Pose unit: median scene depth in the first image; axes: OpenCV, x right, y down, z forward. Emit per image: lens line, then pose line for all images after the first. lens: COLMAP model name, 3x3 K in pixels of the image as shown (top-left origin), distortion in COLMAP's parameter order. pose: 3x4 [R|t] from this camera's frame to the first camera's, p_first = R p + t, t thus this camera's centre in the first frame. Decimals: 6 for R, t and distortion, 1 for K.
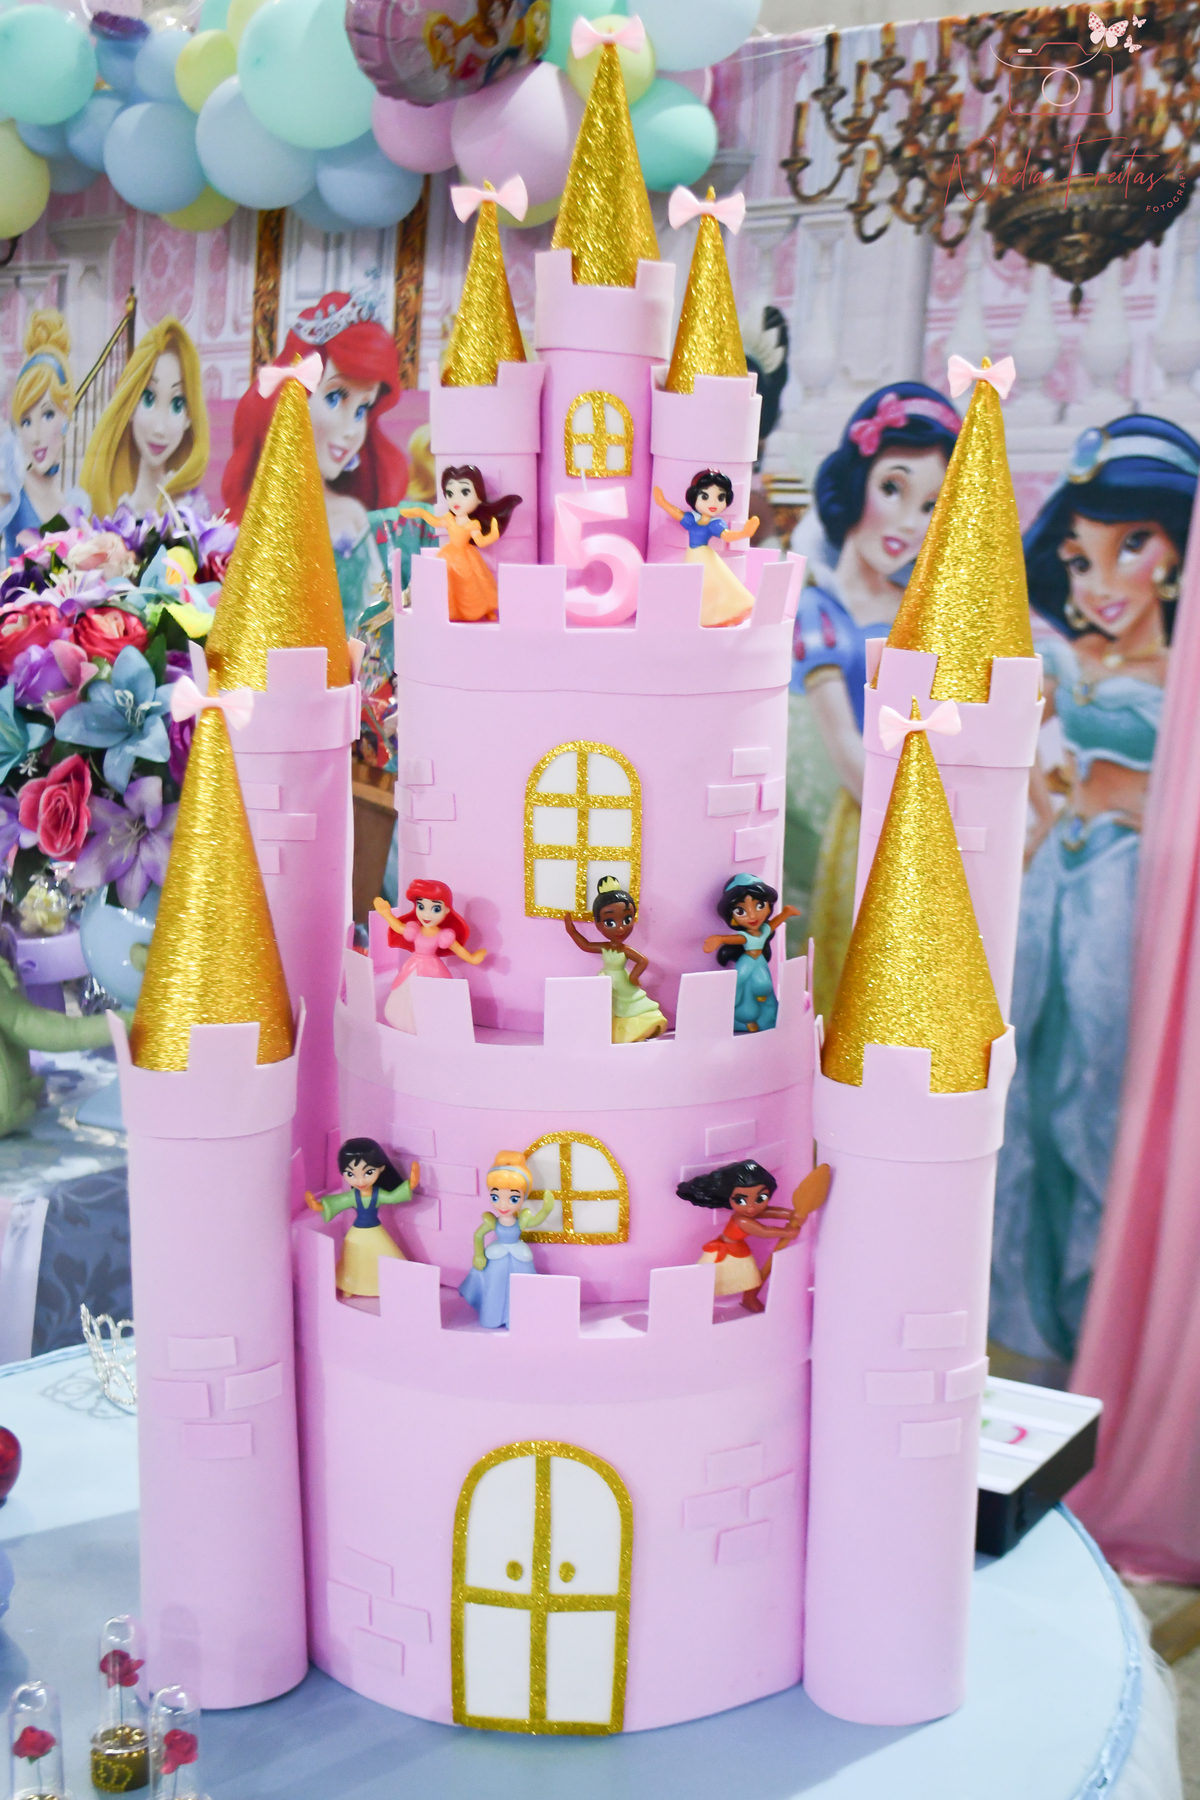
lens RADIAL K [[2554.9, 0, 631.5], [0, 2554.9, 974.2], [0, 0, 1]] dist [0.026683, 0.000000]
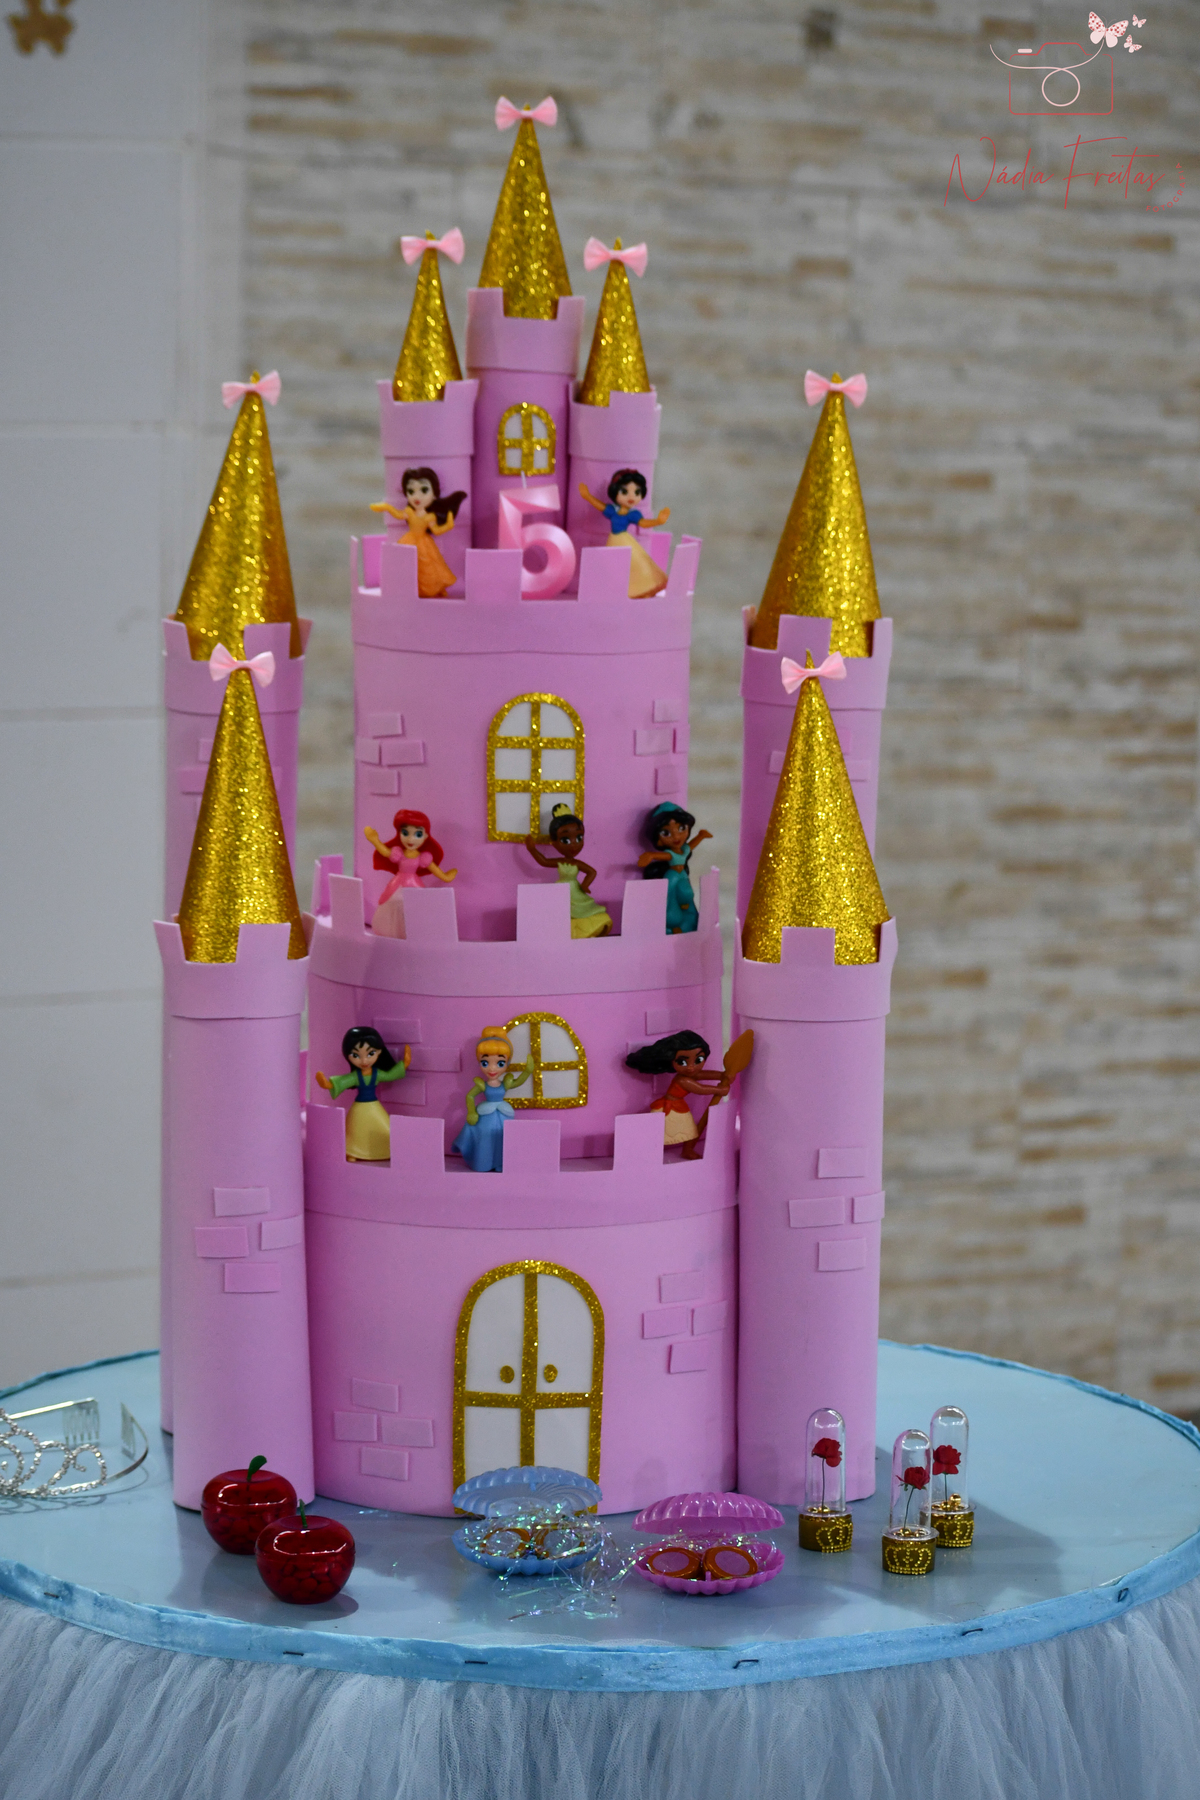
lens RADIAL K [[4236.5, 0, 599.7], [0, 4236.5, 900.2], [0, 0, 1]] dist [0.056703, 0.000000]
pose [[0.993017, -0.024281, 0.115443, -0.222798], [0.032712, 0.996890, -0.071702, 0.151243], [-0.113343, 0.074978, 0.990723, -0.983823]]
